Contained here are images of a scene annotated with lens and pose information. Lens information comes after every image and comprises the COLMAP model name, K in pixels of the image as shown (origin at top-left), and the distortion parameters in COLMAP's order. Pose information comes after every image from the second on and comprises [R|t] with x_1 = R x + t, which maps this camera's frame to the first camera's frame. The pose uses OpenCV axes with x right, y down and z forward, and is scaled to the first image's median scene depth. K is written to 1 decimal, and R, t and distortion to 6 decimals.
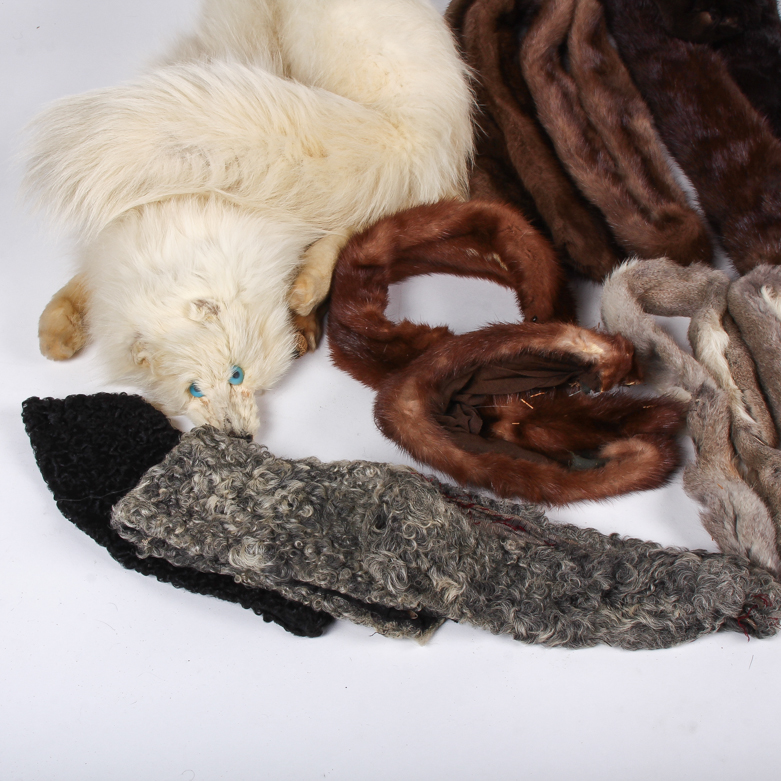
lens RADIAL K [[1327.3, 0, 389.2], [0, 1327.3, 392.9], [0, 0, 1]] dist [-0.085174, 0.000000]
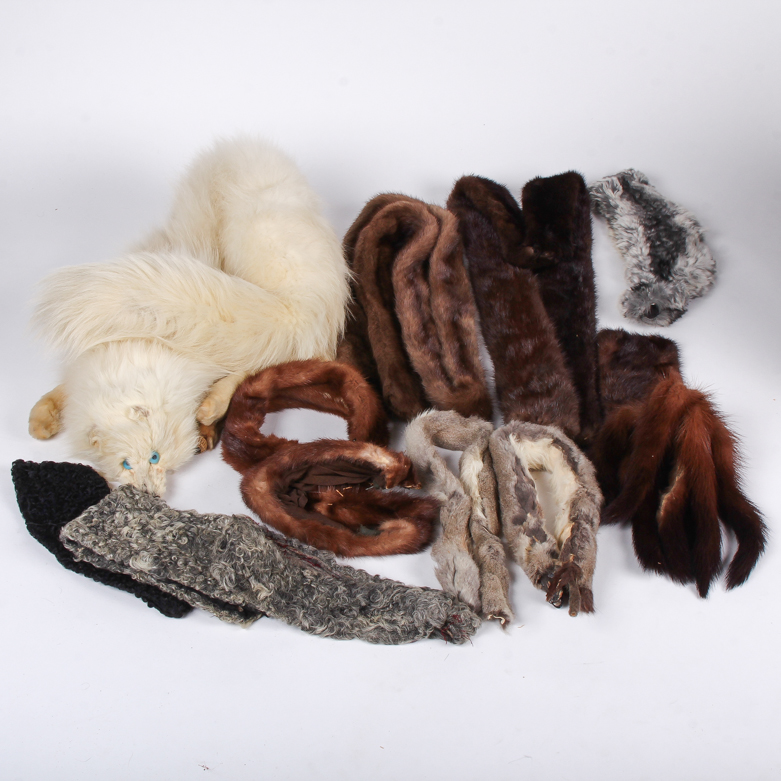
lens RADIAL K [[1327.3, 0, 396.4], [0, 1327.3, 386.2], [0, 0, 1]] dist [-0.085174, 0.000000]
pose [[0.995333, 0.096256, 0.006814, 0.144013], [-0.094429, 0.986106, -0.136666, 0.088062], [-0.019875, 0.135385, 0.990594, -0.526918]]
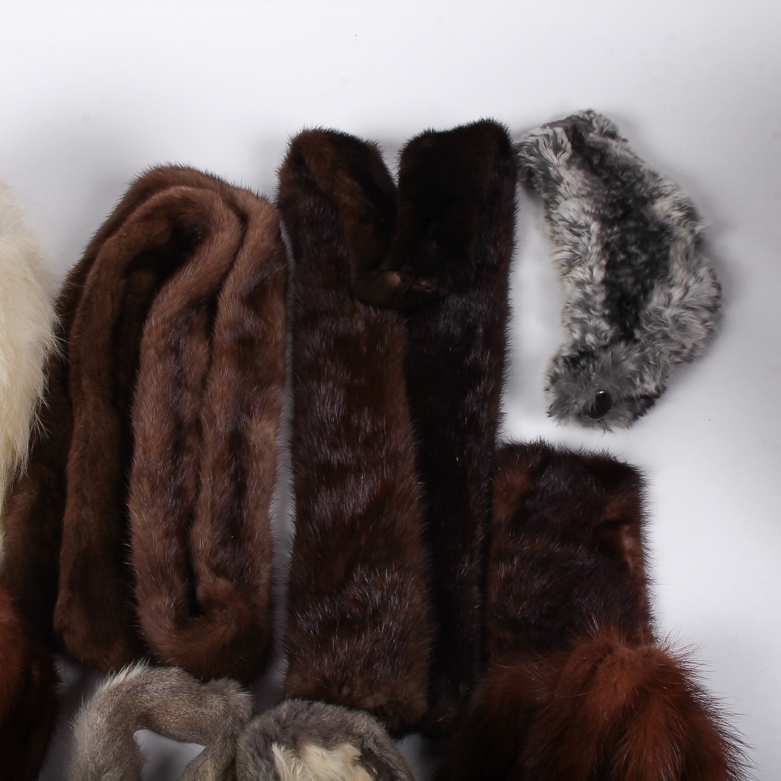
lens RADIAL K [[1327.3, 0, 391.6], [0, 1327.3, 386.2], [0, 0, 1]] dist [-0.085174, 0.000000]
pose [[0.995405, 0.095649, -0.004478, 0.347030], [-0.095717, 0.995228, -0.018981, -0.284412], [0.002641, 0.019323, 0.999810, 0.261249]]
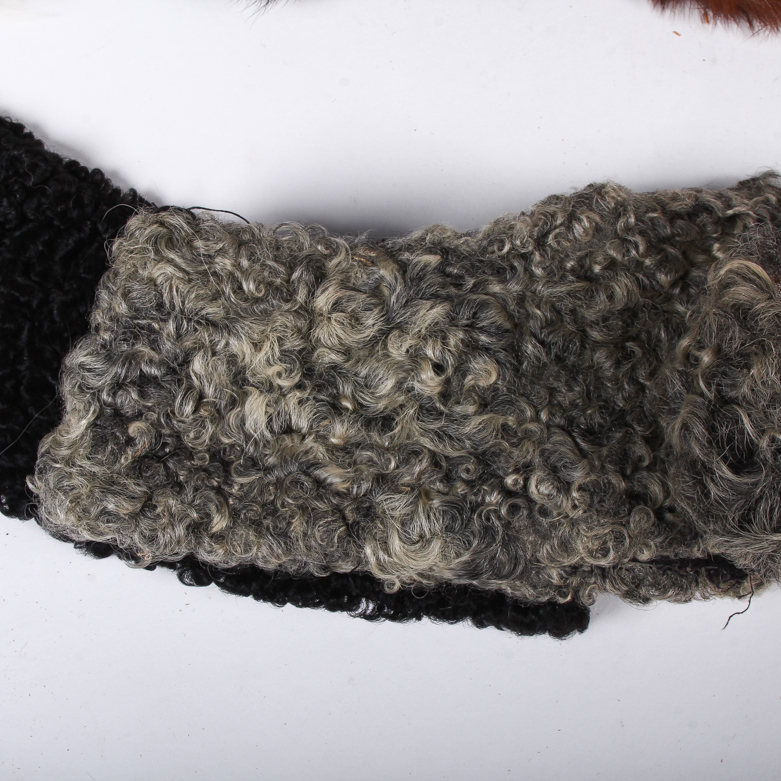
lens RADIAL K [[1327.3, 0, 388.8], [0, 1327.3, 390.6], [0, 0, 1]] dist [-0.085174, 0.000000]
pose [[0.951587, -0.299645, 0.068528, -0.108302], [0.241540, 0.866823, 0.436206, -0.088827], [-0.190109, -0.398536, 0.897234, 0.552098]]
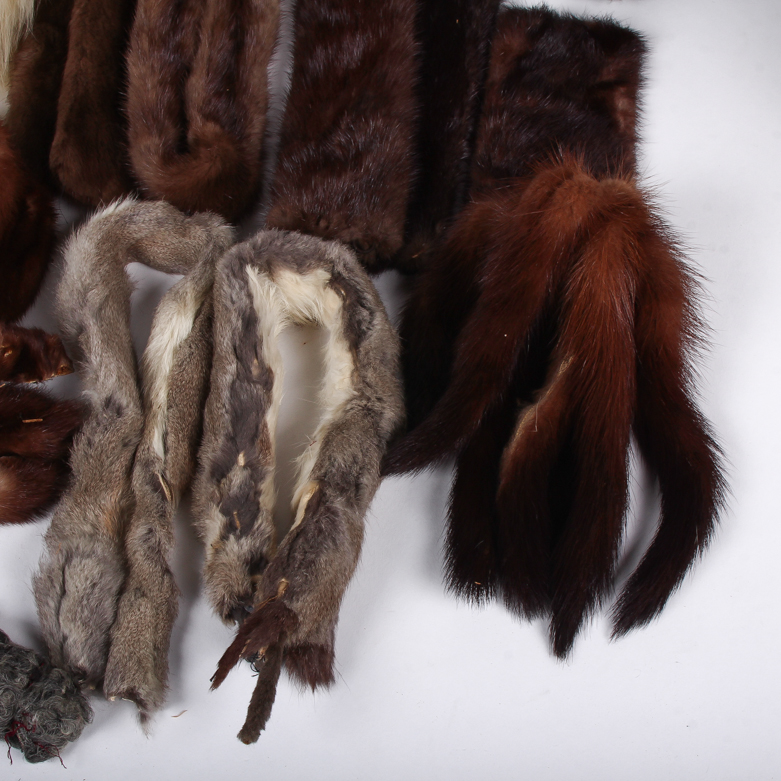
lens RADIAL K [[1327.3, 0, 389.9], [0, 1327.3, 389.1], [0, 0, 1]] dist [-0.085174, 0.000000]
pose [[0.991015, 0.121114, -0.056754, 0.437061], [-0.105677, 0.969114, 0.222823, -0.200766], [0.081988, -0.214823, 0.973206, 0.235841]]
